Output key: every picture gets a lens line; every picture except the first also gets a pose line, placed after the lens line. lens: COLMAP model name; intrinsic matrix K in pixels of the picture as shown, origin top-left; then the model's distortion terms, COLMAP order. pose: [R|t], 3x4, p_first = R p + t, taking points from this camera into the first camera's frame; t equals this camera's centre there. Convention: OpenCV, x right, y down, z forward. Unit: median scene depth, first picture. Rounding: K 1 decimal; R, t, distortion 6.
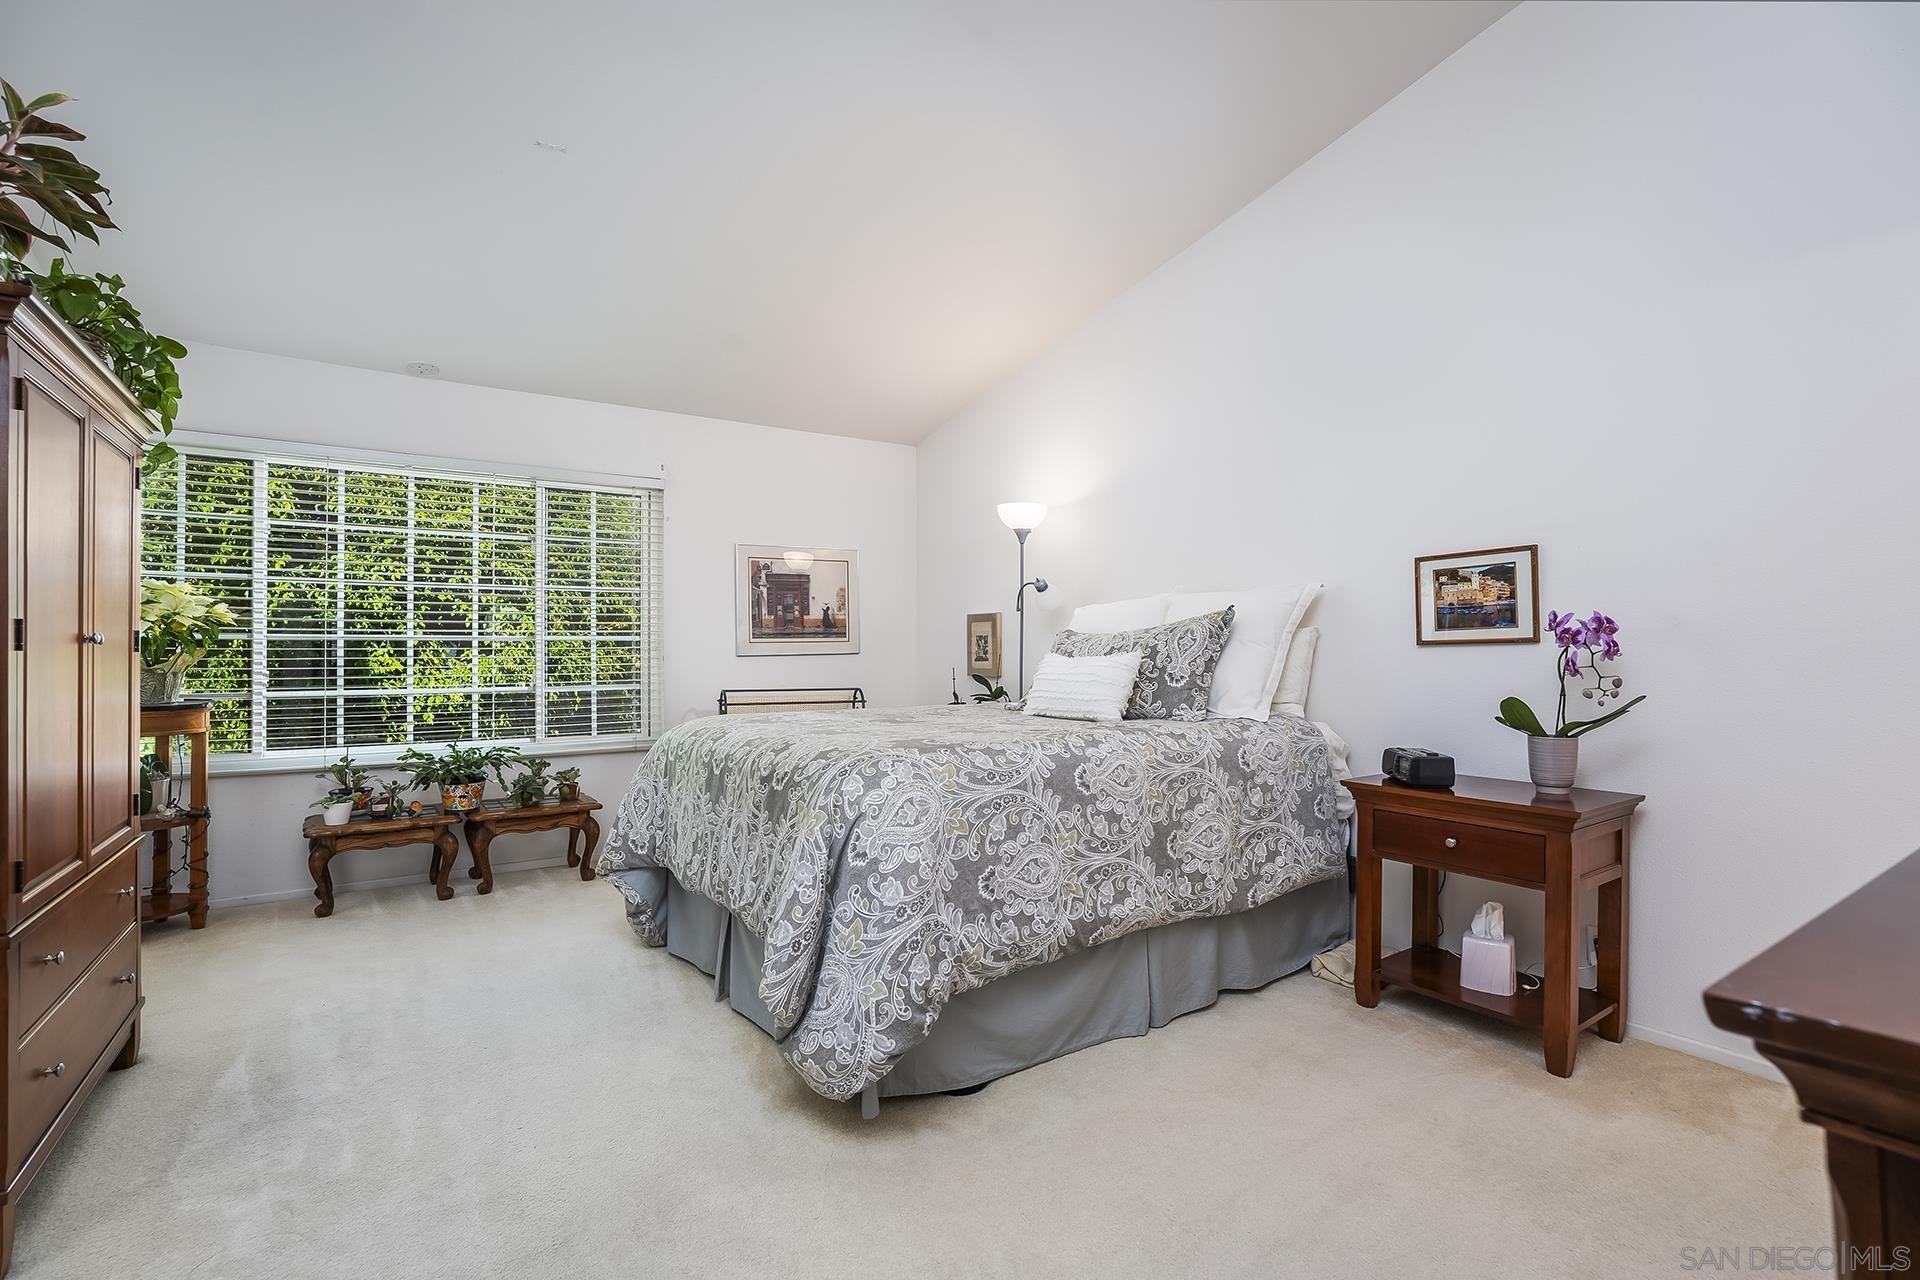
lens RADIAL K [[893.1, 0, 976.4], [0, 893.1, 639.2], [0, 0, 1]] dist [-0.036351, 0.013801]
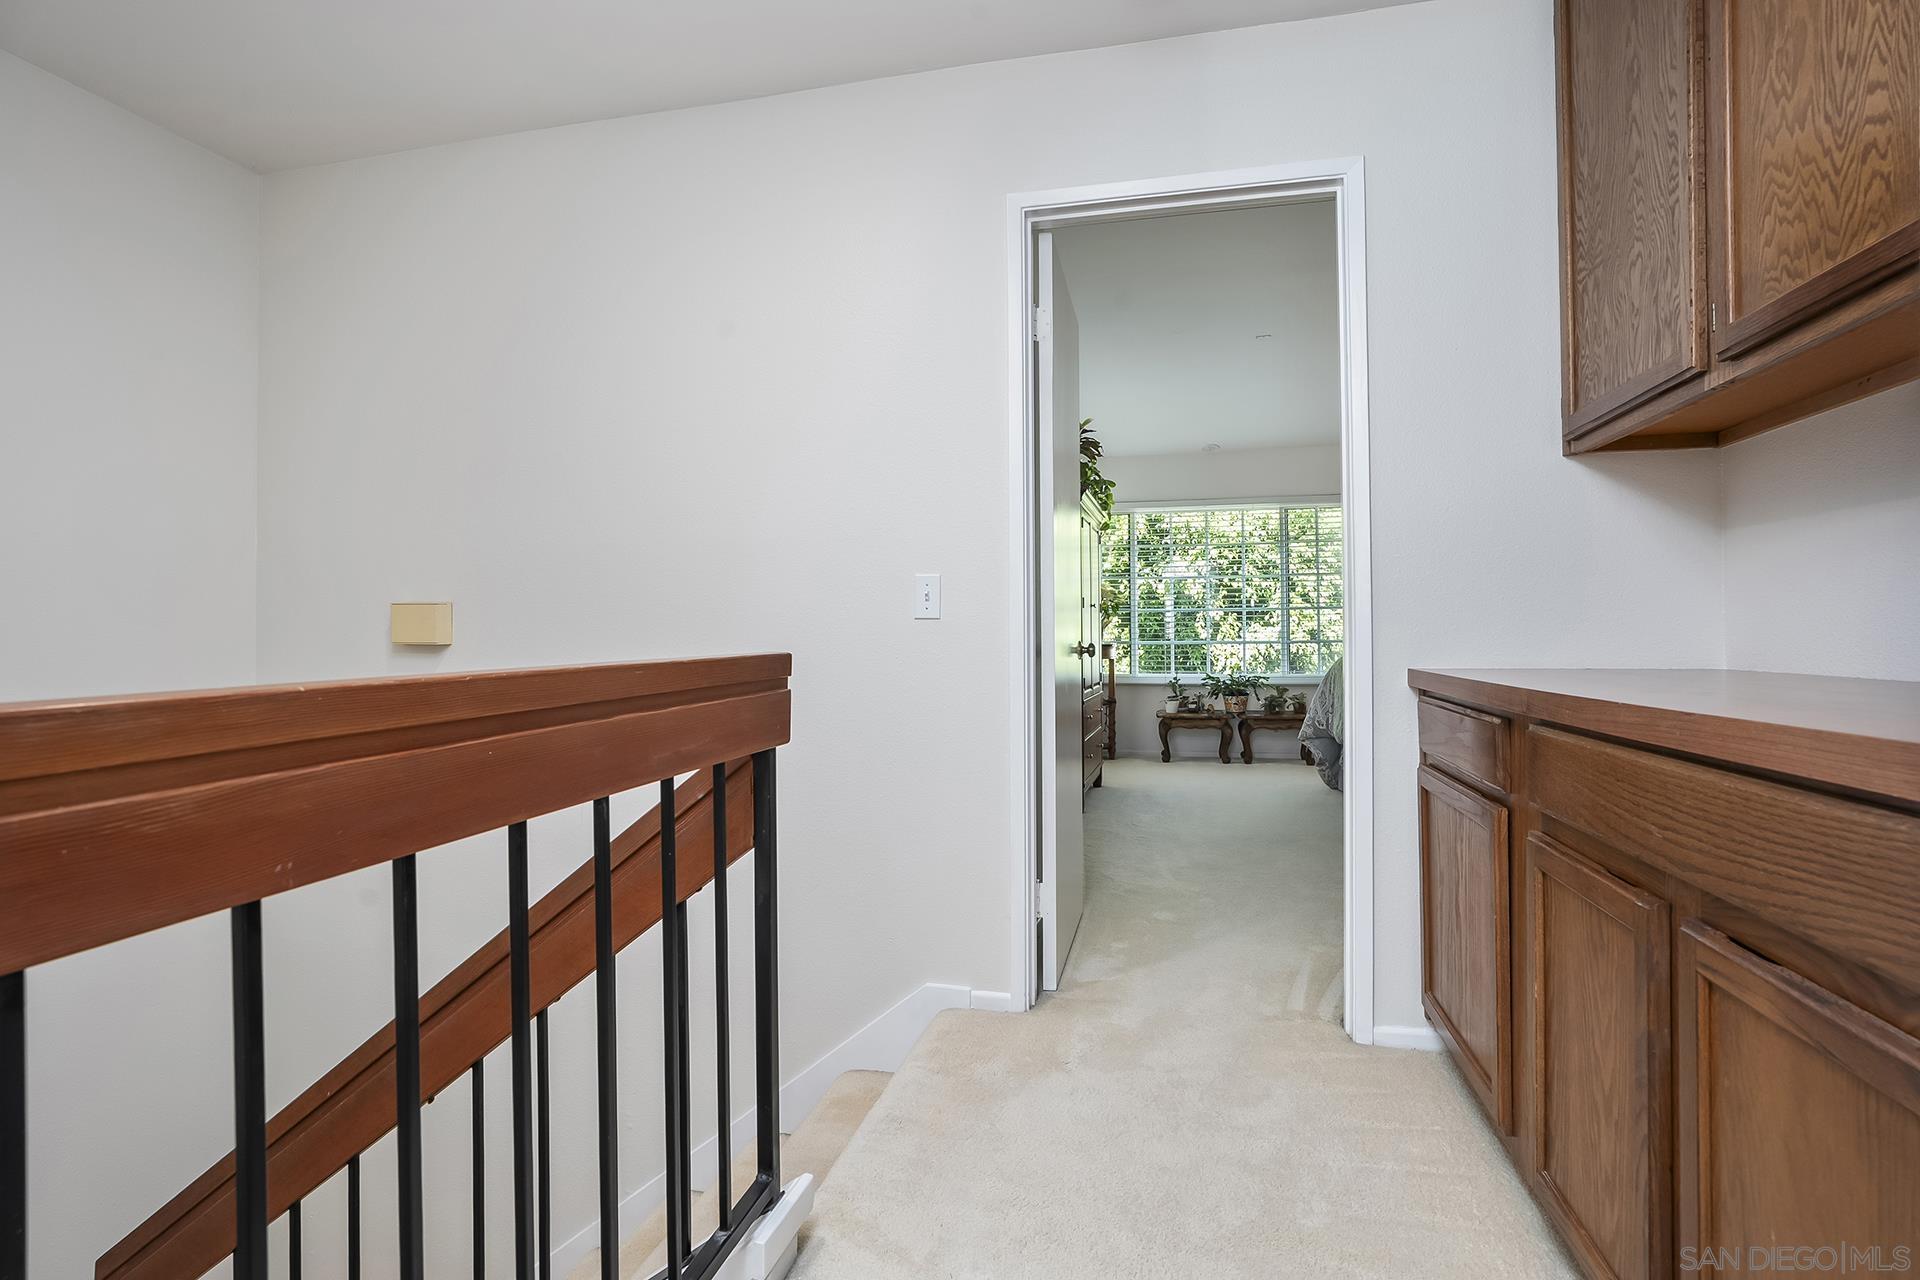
lens RADIAL K [[935.9, 0, 968.2], [0, 935.9, 636.7], [0, 0, 1]] dist [-0.001006, -0.000012]
pose [[0.668021, -0.004381, -0.744129, 0.393853], [0.014638, 0.999867, 0.007254, 0.031962], [0.743998, -0.015738, 0.667996, -0.550388]]
